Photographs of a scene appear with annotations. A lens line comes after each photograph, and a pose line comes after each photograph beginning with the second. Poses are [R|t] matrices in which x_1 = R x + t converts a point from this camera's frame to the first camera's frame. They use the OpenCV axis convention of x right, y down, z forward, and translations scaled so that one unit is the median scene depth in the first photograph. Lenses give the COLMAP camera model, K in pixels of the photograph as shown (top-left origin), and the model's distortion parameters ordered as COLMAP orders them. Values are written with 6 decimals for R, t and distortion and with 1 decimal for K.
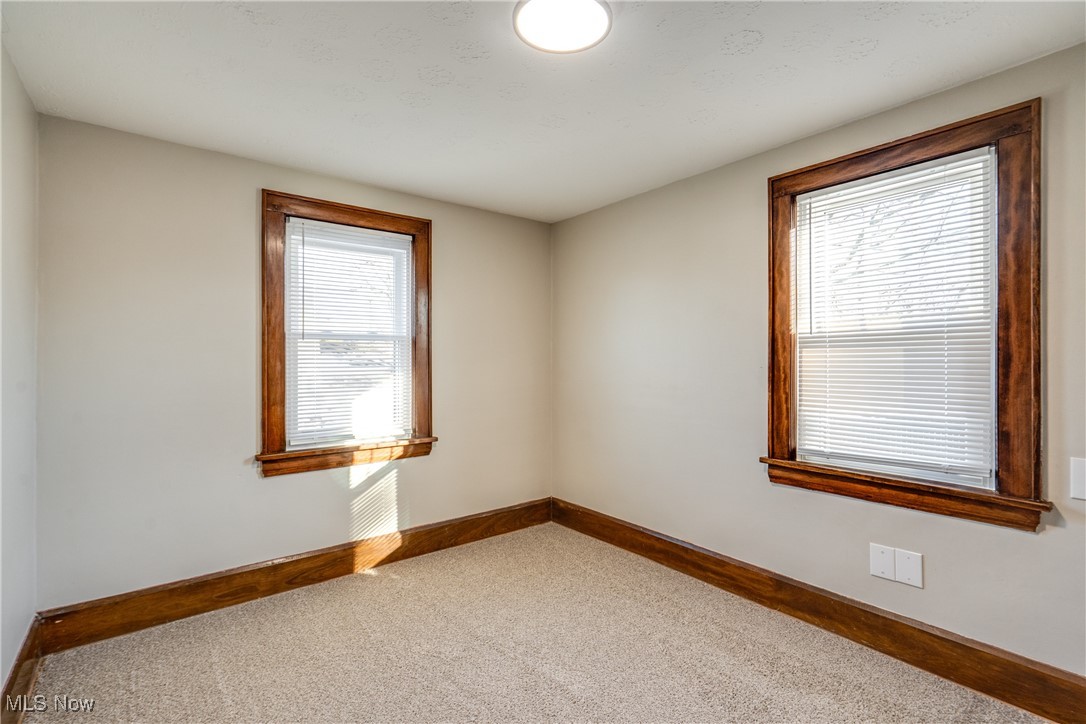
lens RADIAL K [[498.9, 0, 536.5], [0, 498.9, 364.8], [0, 0, 1]] dist [-0.001398, 0.000058]
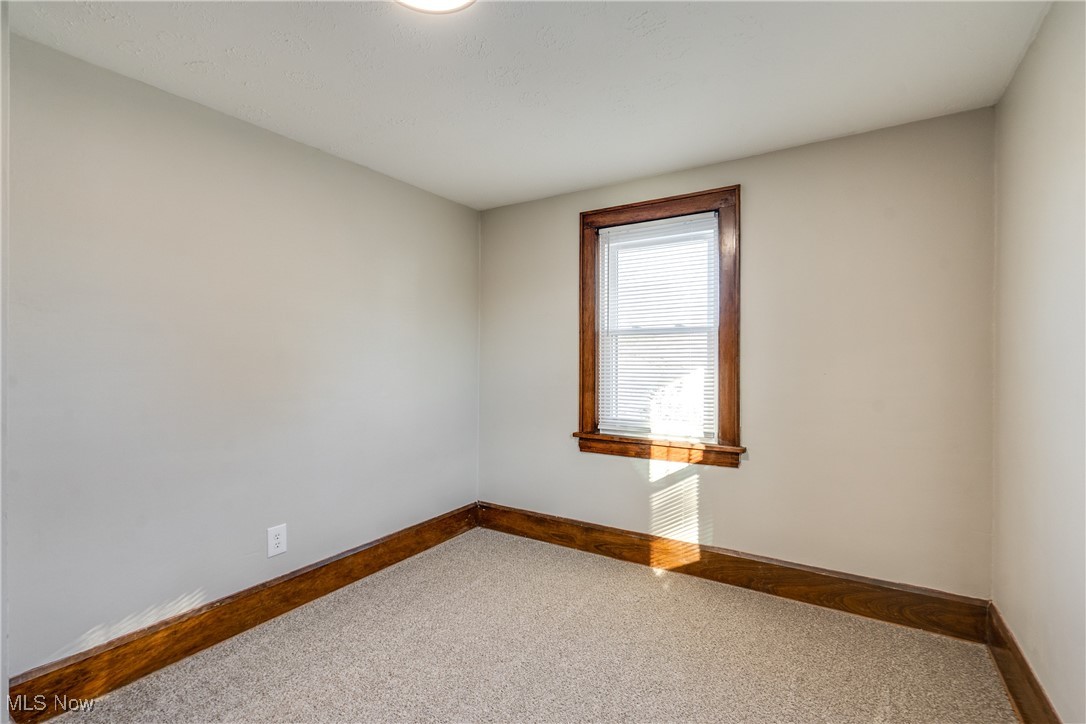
lens RADIAL K [[498.9, 0, 536.5], [0, 498.9, 364.8], [0, 0, 1]] dist [-0.001398, 0.000058]
pose [[0.324768, 0.011753, -0.945721, 0.504317], [-0.010867, 0.999903, 0.008695, 0.005872], [0.945731, 0.007453, 0.324864, 0.454154]]
